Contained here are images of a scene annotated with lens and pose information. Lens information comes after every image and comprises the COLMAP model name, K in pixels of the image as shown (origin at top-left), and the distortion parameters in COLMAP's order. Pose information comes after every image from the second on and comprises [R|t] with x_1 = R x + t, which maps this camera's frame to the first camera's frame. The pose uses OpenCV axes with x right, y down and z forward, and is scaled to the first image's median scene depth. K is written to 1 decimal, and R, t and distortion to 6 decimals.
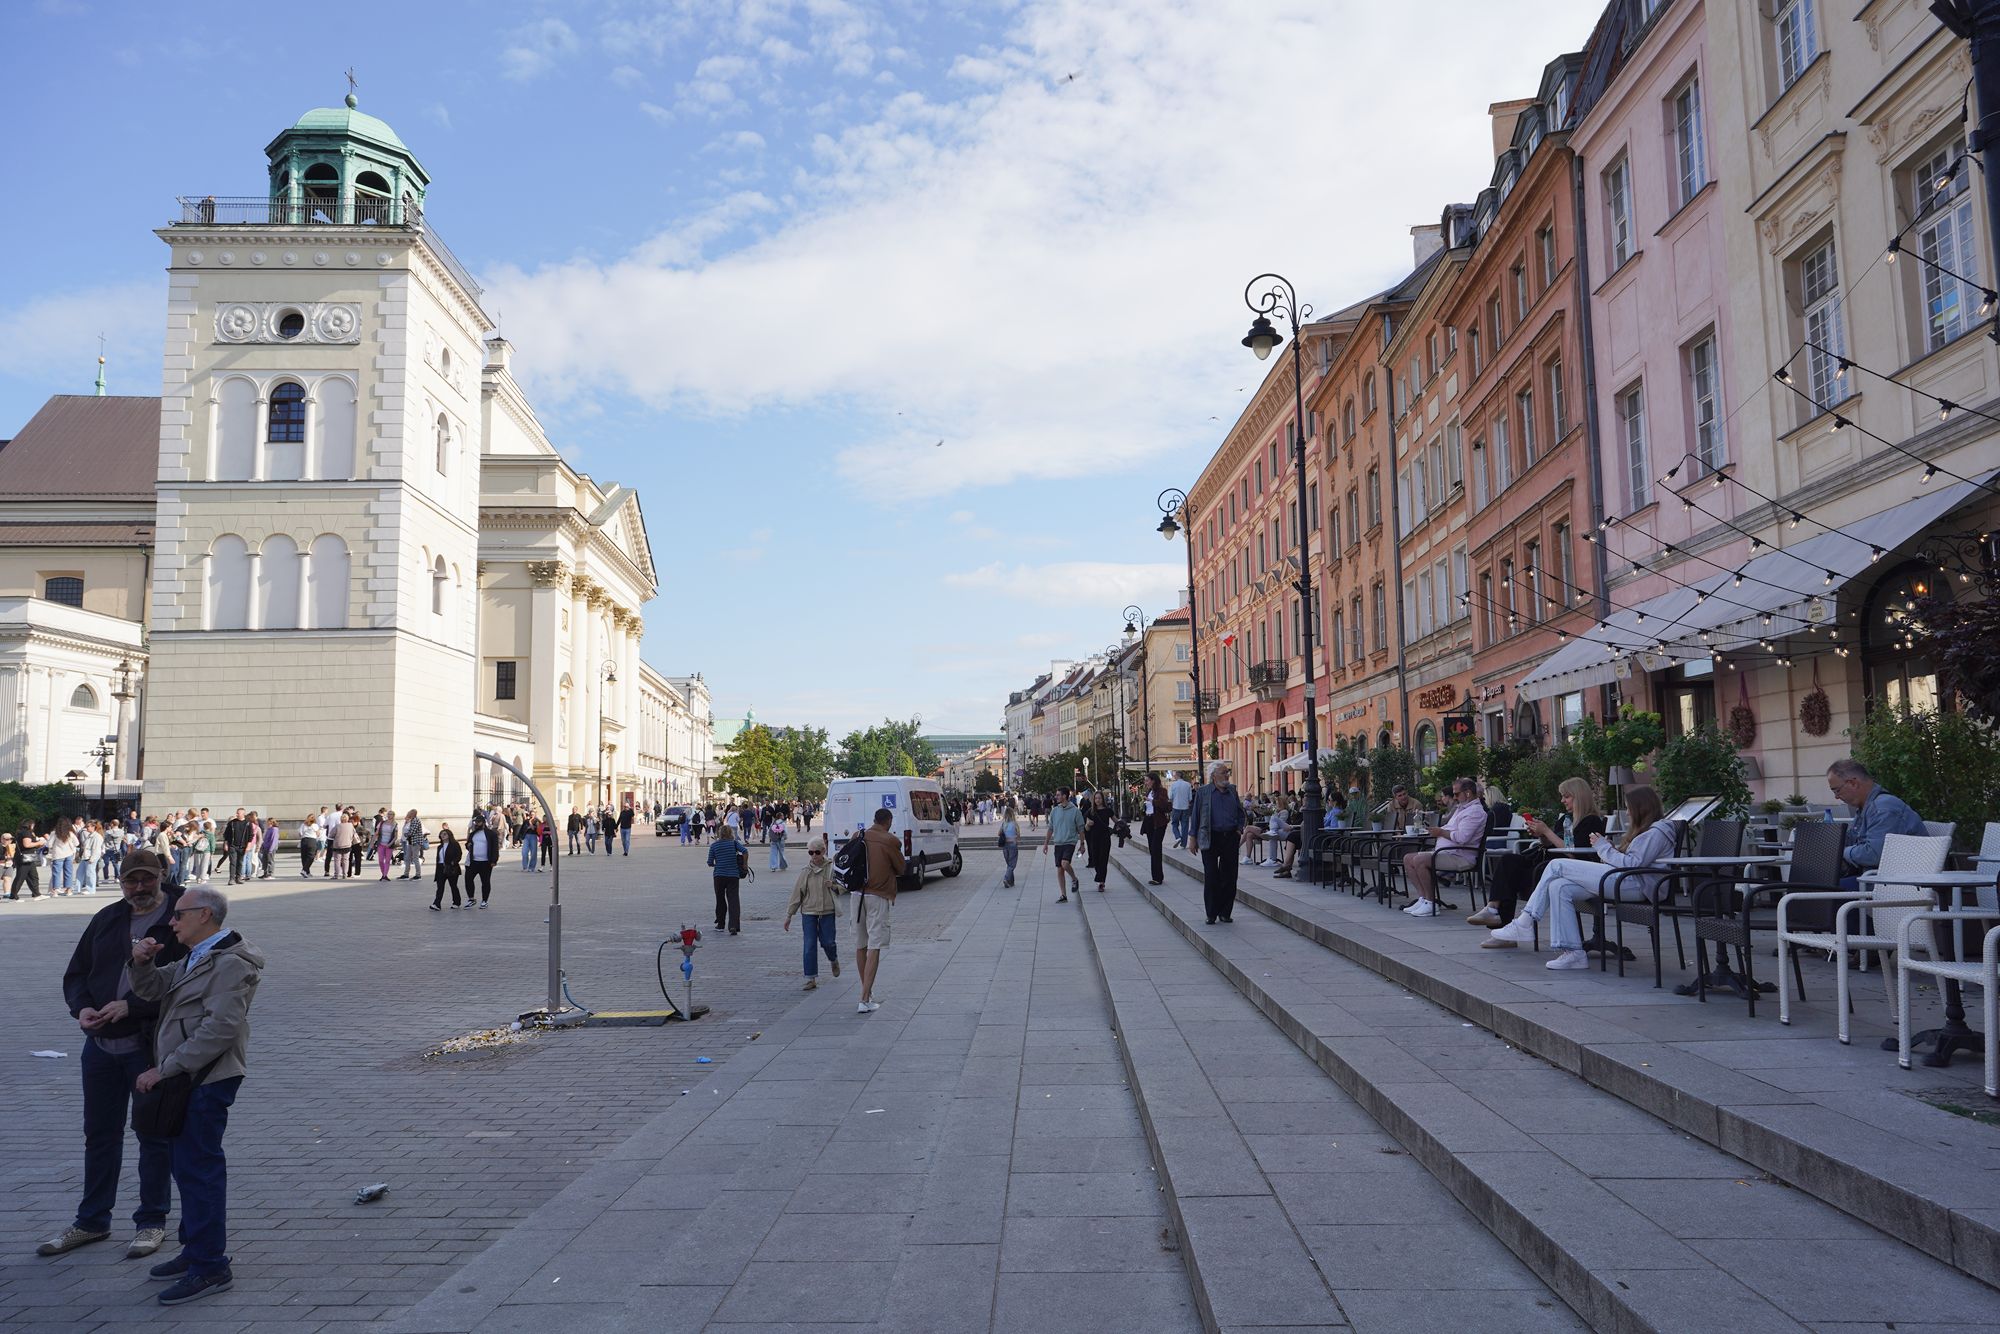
lens RADIAL K [[1326.9, 0, 984.4], [0, 1326.9, 664.3], [0, 0, 1]] dist [-0.036601, 0.024009]
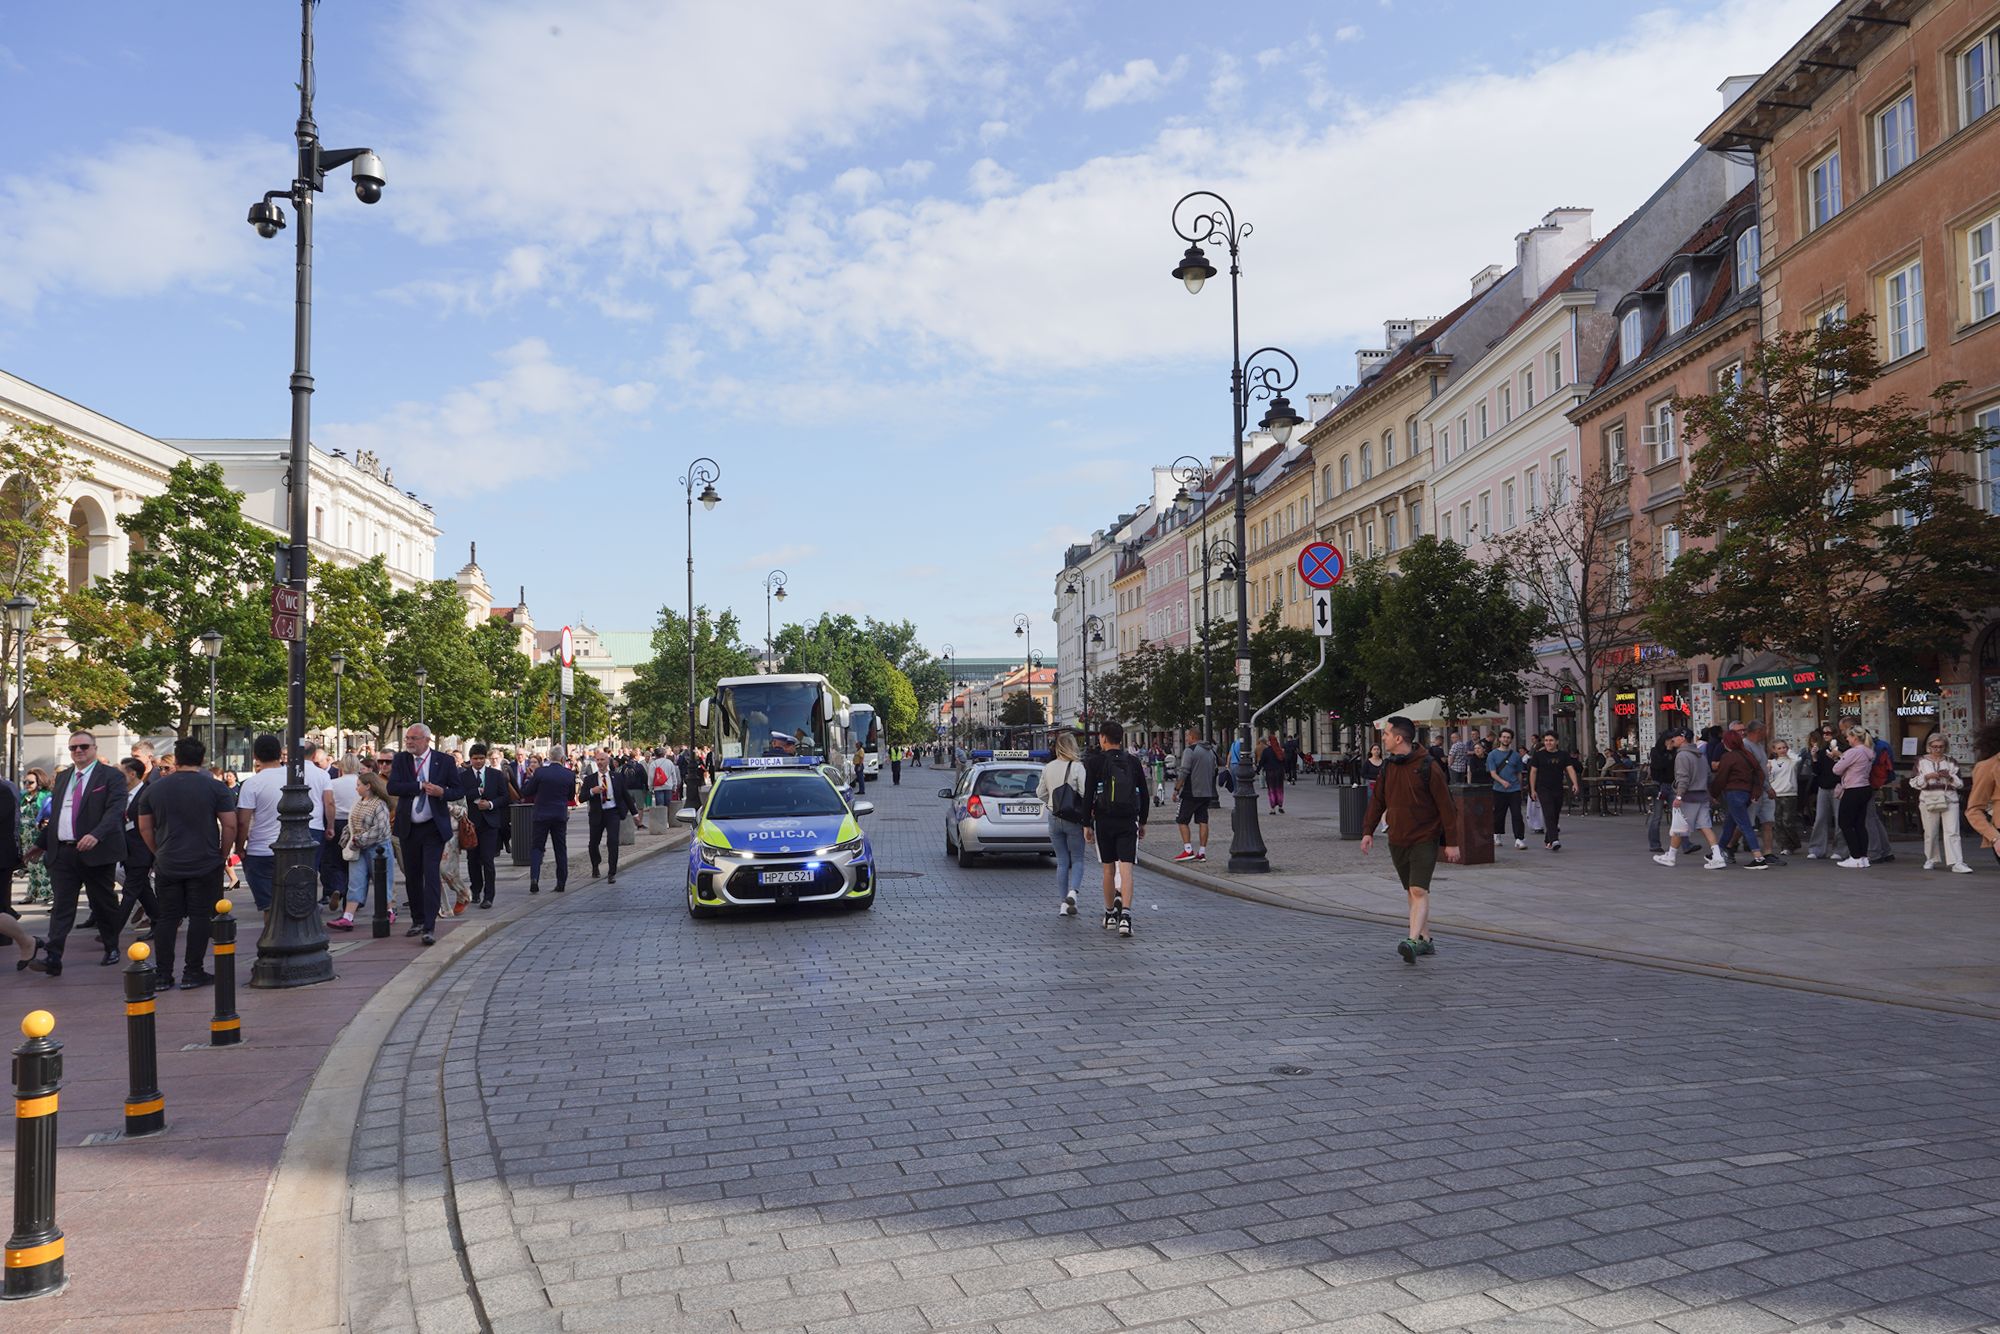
lens RADIAL K [[1326.9, 0, 998.9], [0, 1326.9, 660.9], [0, 0, 1]] dist [-0.036601, 0.024009]
pose [[0.999943, -0.005710, -0.008987, -0.019107], [0.006111, 0.998960, 0.045184, 0.187008], [0.008720, -0.045236, 0.998938, 1.878362]]
